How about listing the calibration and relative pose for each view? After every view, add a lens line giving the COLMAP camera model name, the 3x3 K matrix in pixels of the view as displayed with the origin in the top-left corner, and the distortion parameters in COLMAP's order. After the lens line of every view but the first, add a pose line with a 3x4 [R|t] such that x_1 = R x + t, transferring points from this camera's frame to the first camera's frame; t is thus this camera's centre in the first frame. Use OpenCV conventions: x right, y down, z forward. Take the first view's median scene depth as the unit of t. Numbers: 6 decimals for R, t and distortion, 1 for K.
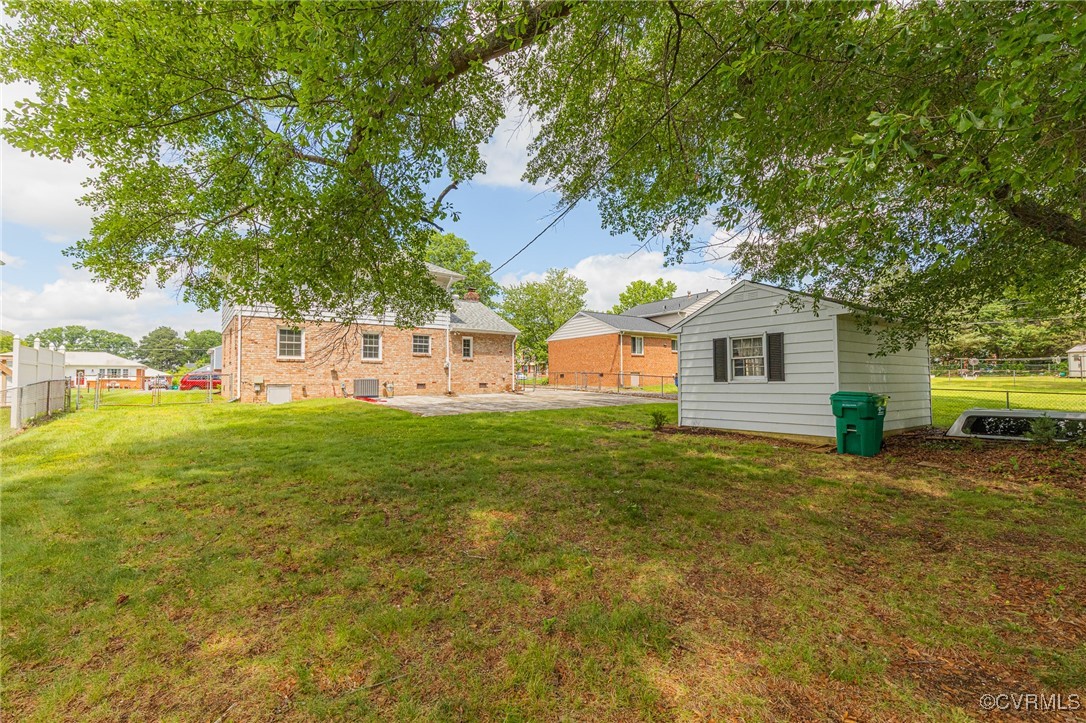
lens RADIAL K [[482.4, 0, 543.0], [0, 482.4, 368.0], [0, 0, 1]] dist [-0.000051, -0.000011]
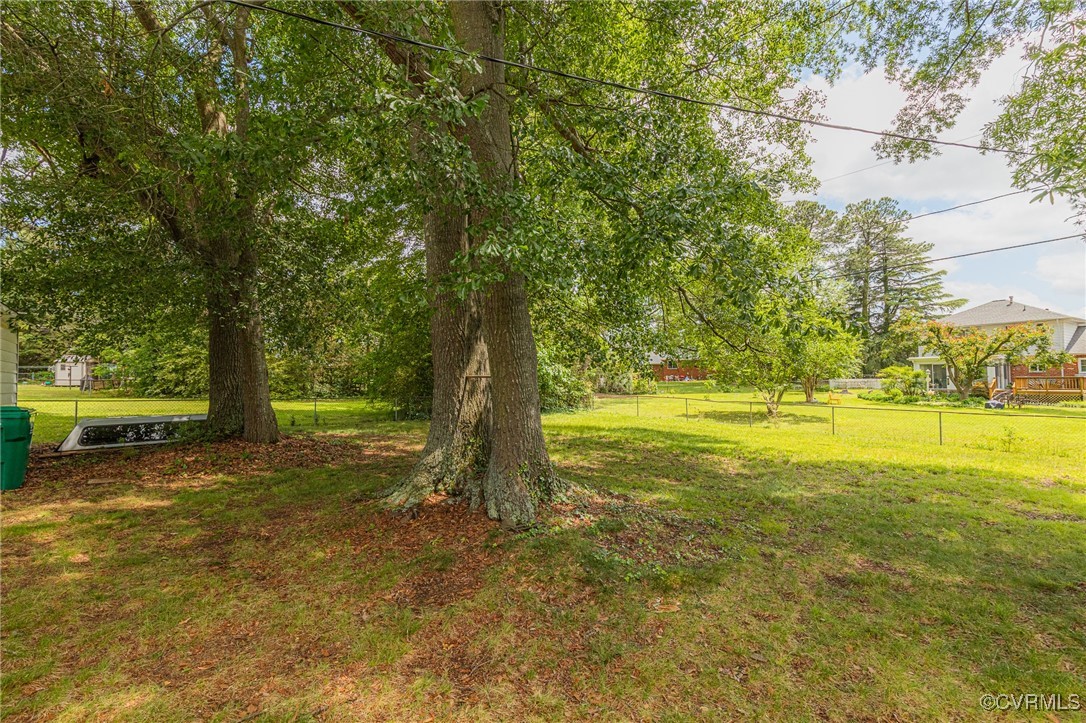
lens RADIAL K [[482.4, 0, 543.0], [0, 482.4, 368.0], [0, 0, 1]] dist [-0.000051, -0.000011]
pose [[-0.076170, 0.038117, 0.996366, -0.069535], [-0.020705, 0.998993, -0.039801, 0.000551], [-0.996880, -0.023661, -0.075304, 0.079375]]
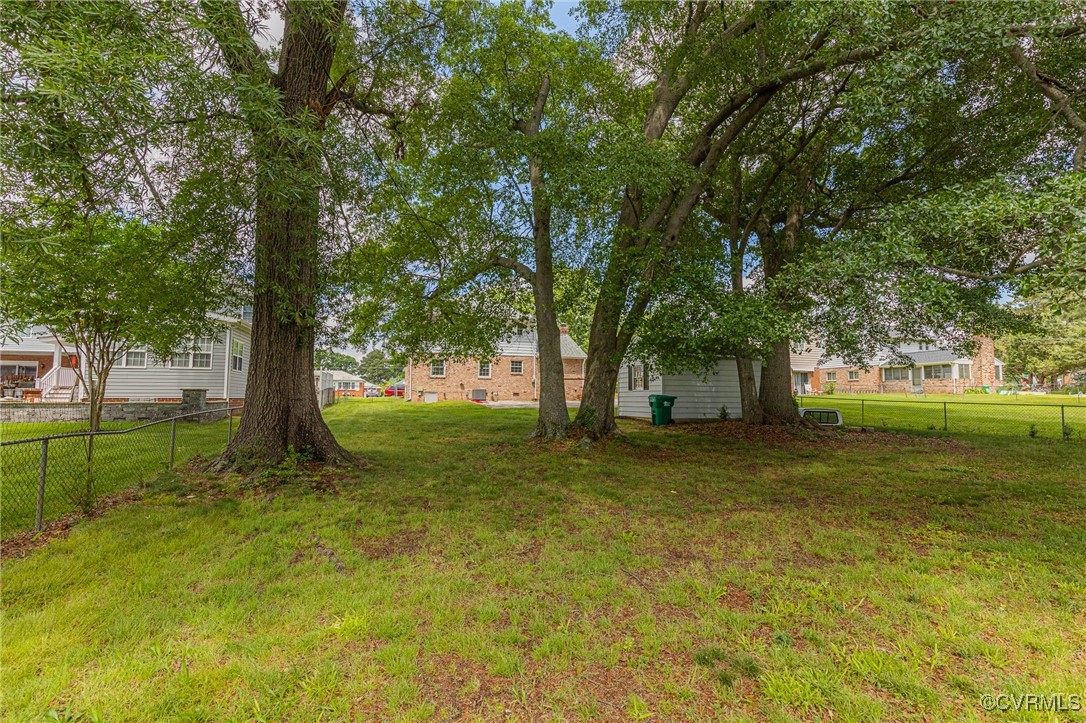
lens RADIAL K [[482.4, 0, 543.0], [0, 482.4, 368.0], [0, 0, 1]] dist [-0.000051, -0.000011]
pose [[0.945044, -0.006177, -0.326885, 0.313265], [-0.003790, 0.999547, -0.029847, -0.000457], [0.326921, 0.029446, 0.944593, -0.393443]]
